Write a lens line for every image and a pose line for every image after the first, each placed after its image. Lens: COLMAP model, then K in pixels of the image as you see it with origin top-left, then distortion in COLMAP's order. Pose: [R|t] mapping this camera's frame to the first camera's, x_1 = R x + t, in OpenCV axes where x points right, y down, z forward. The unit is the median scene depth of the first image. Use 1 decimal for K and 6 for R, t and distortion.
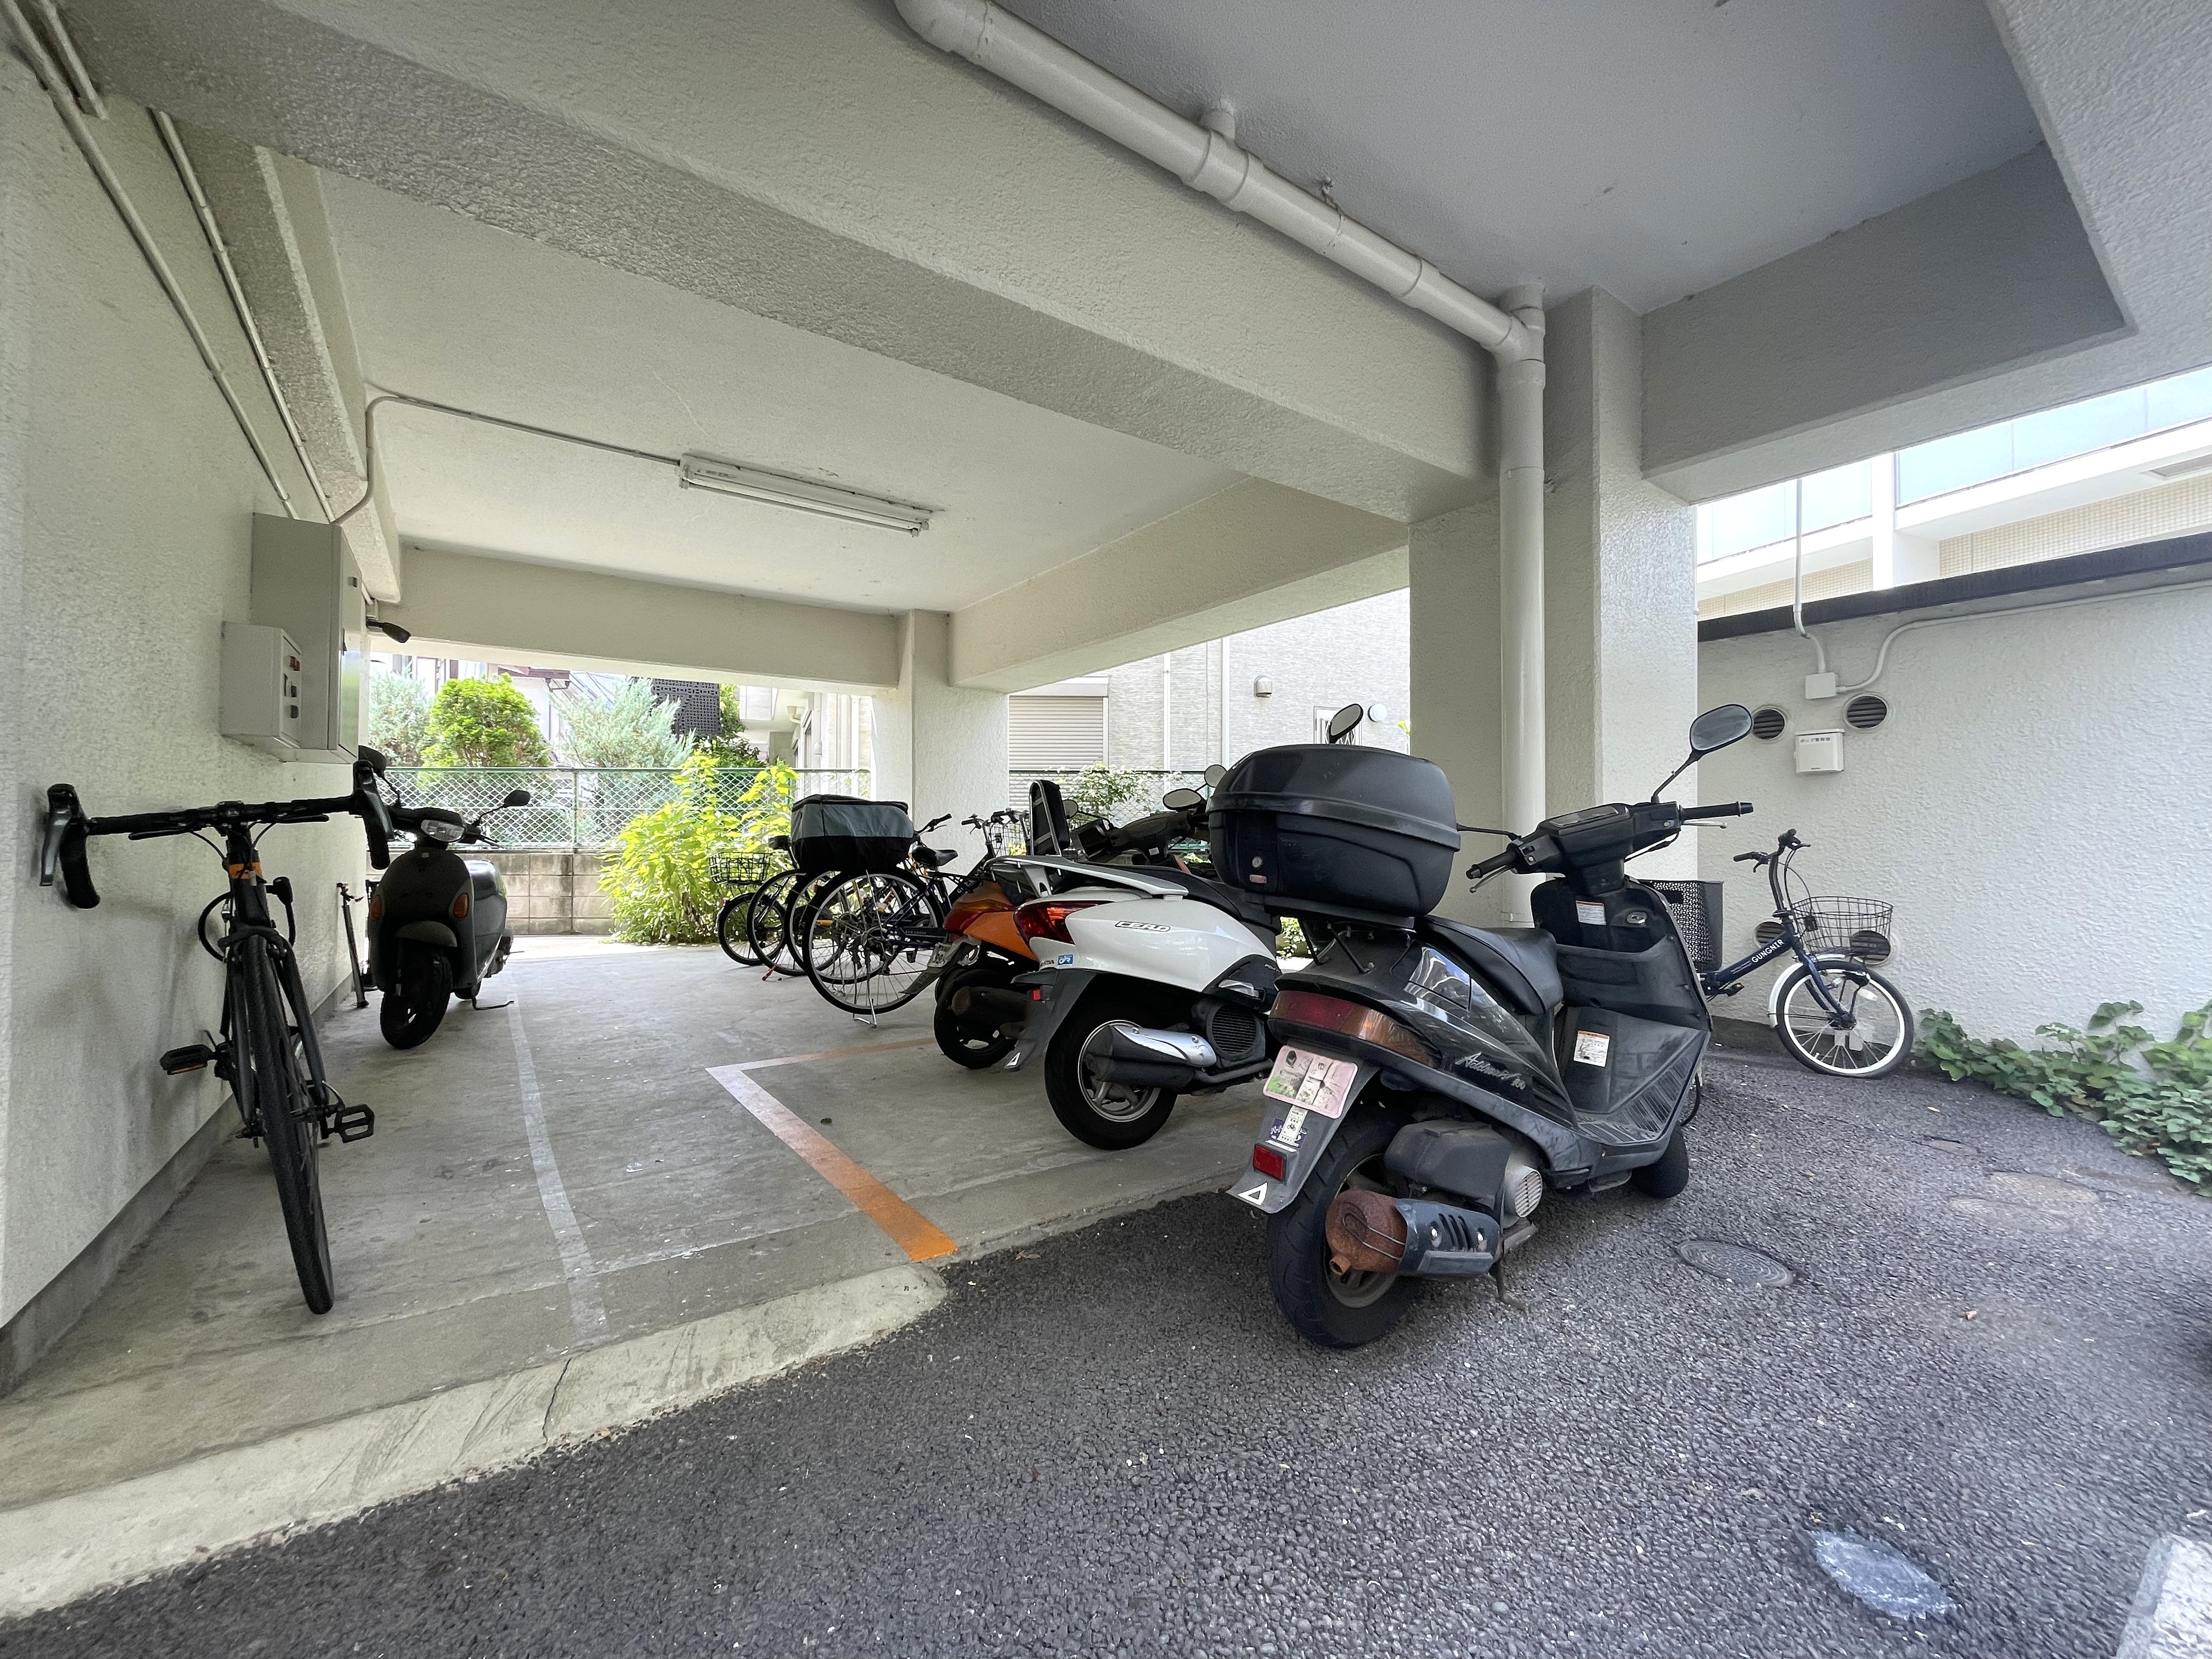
lens RADIAL K [[895.7, 0, 1101.2], [0, 895.7, 828.9], [0, 0, 1]] dist [0.000394, 0.000025]
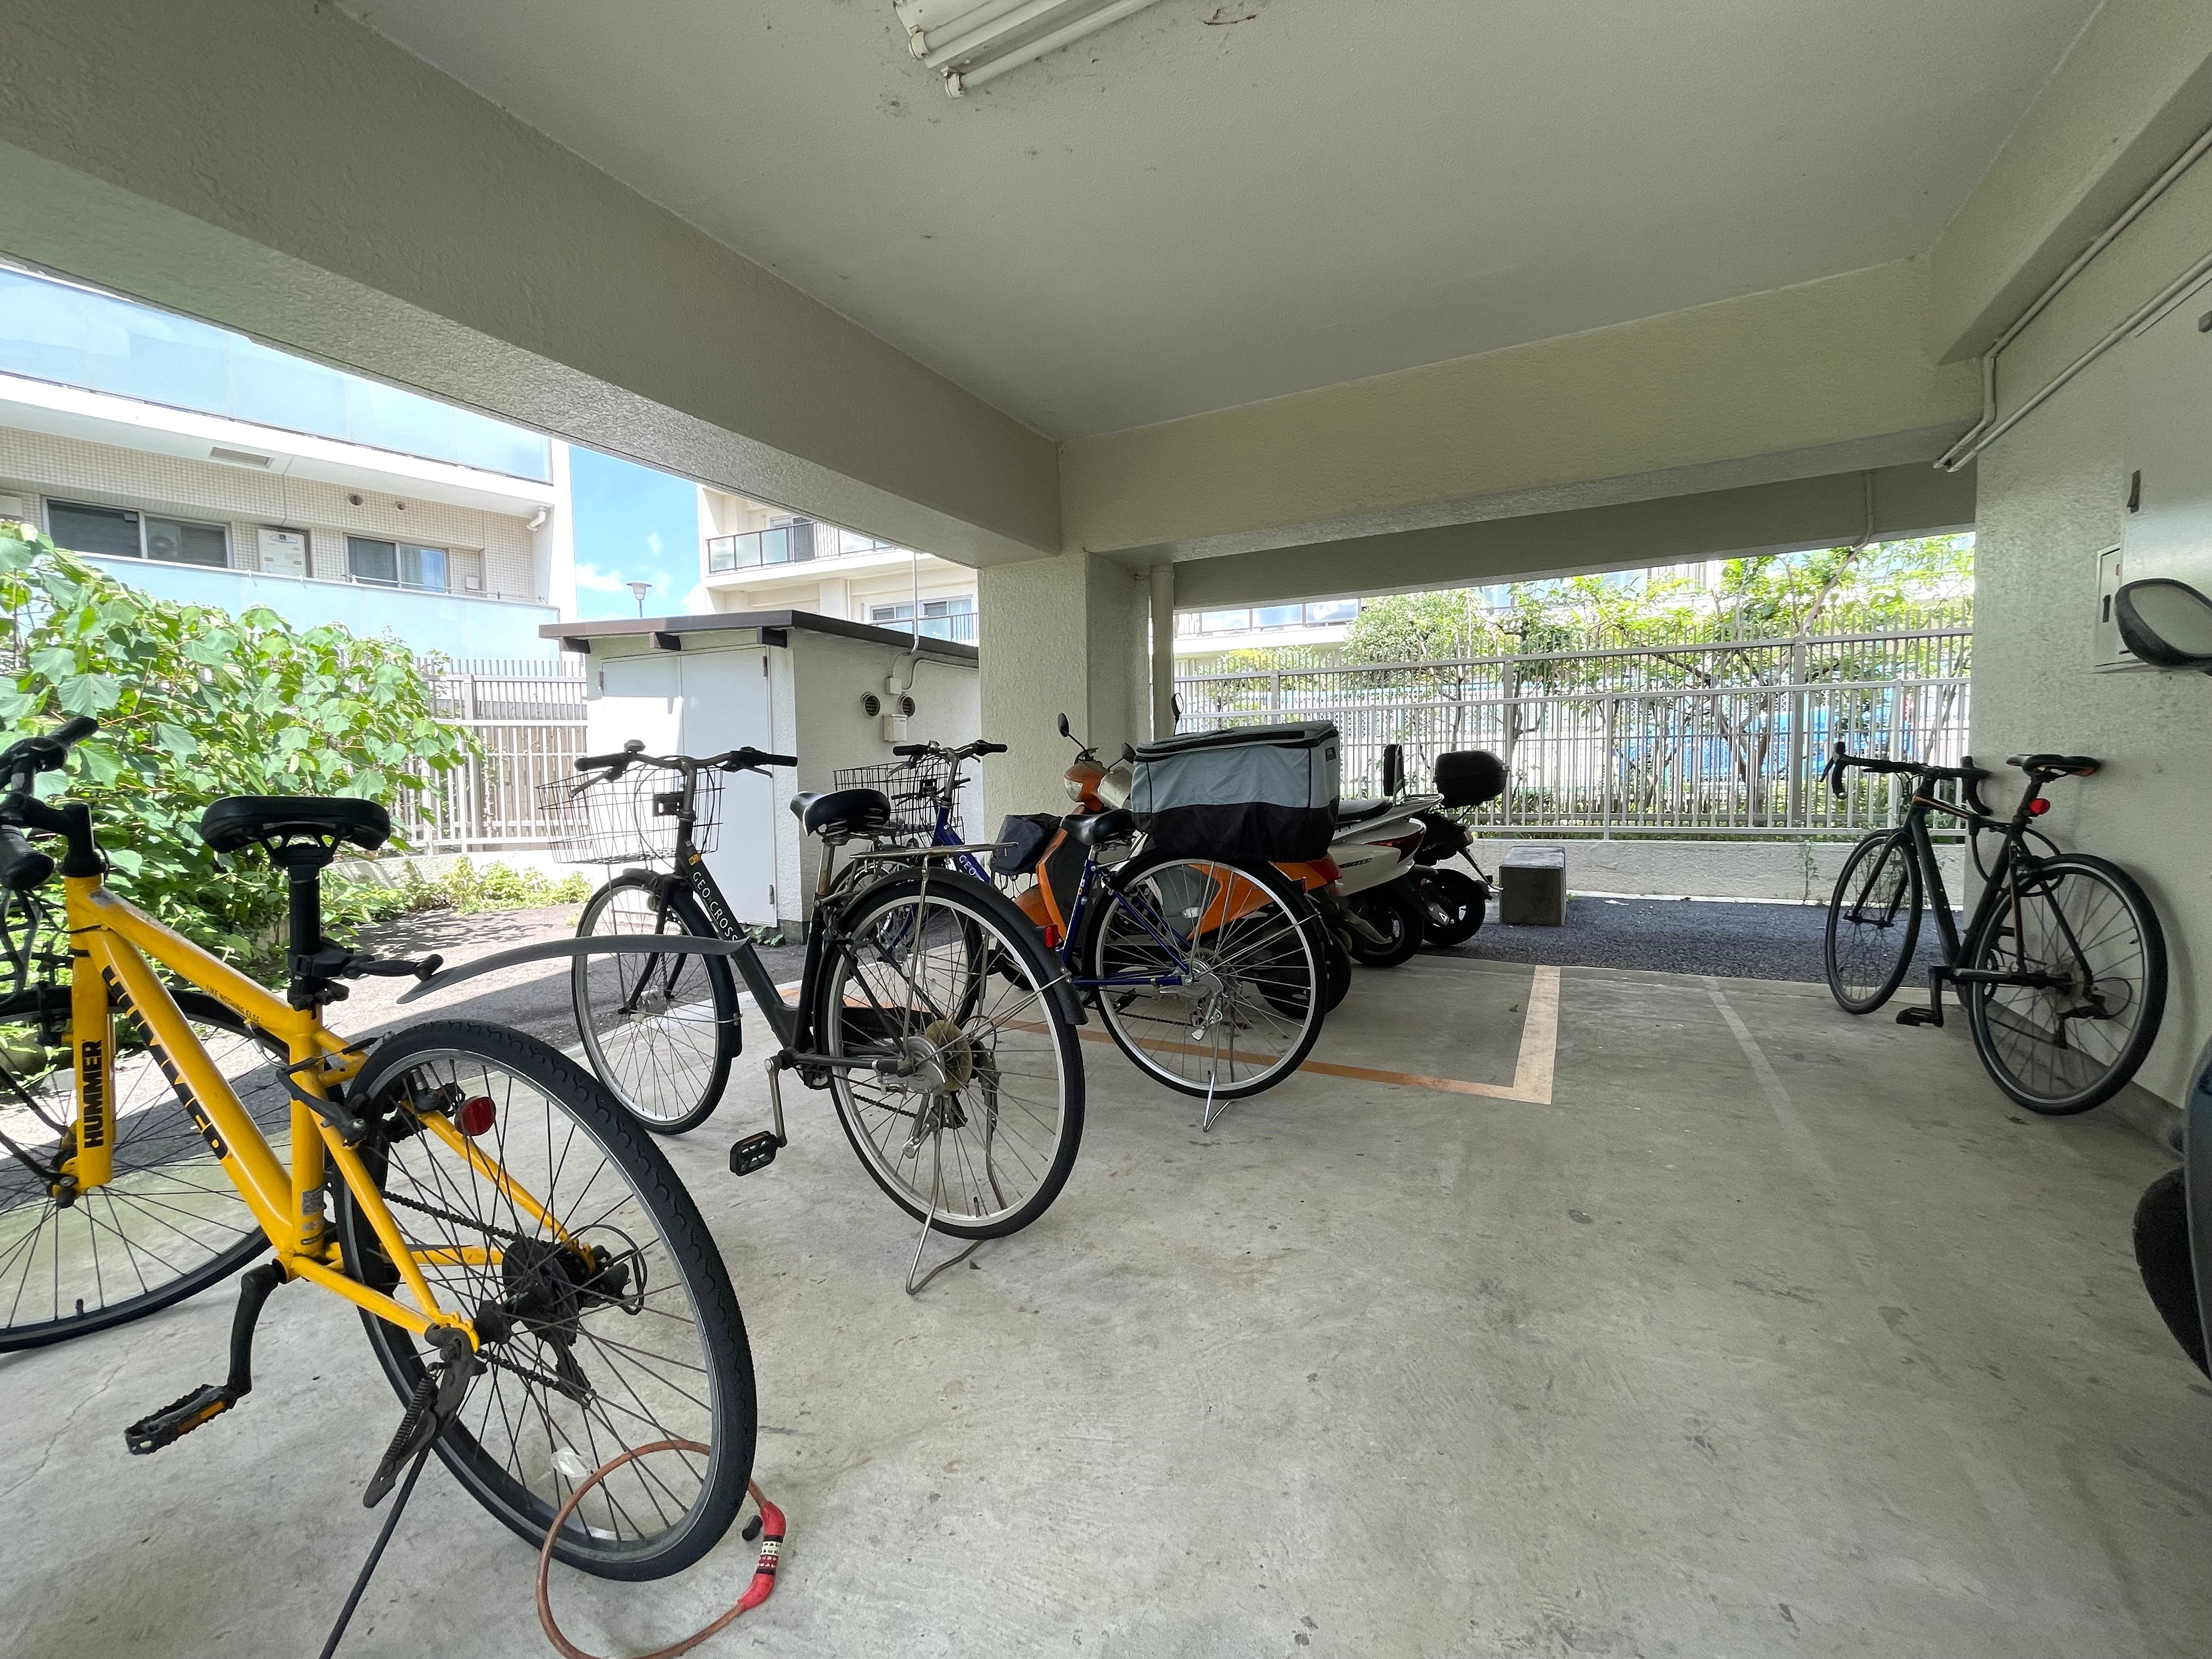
lens RADIAL K [[895.7, 0, 1102.0], [0, 895.7, 821.1], [0, 0, 1]] dist [0.000394, 0.000025]
pose [[-0.445659, -0.047648, 0.893934, -1.144587], [0.009933, 0.998258, 0.058161, -0.017204], [-0.895148, 0.034799, -0.444409, 2.039031]]
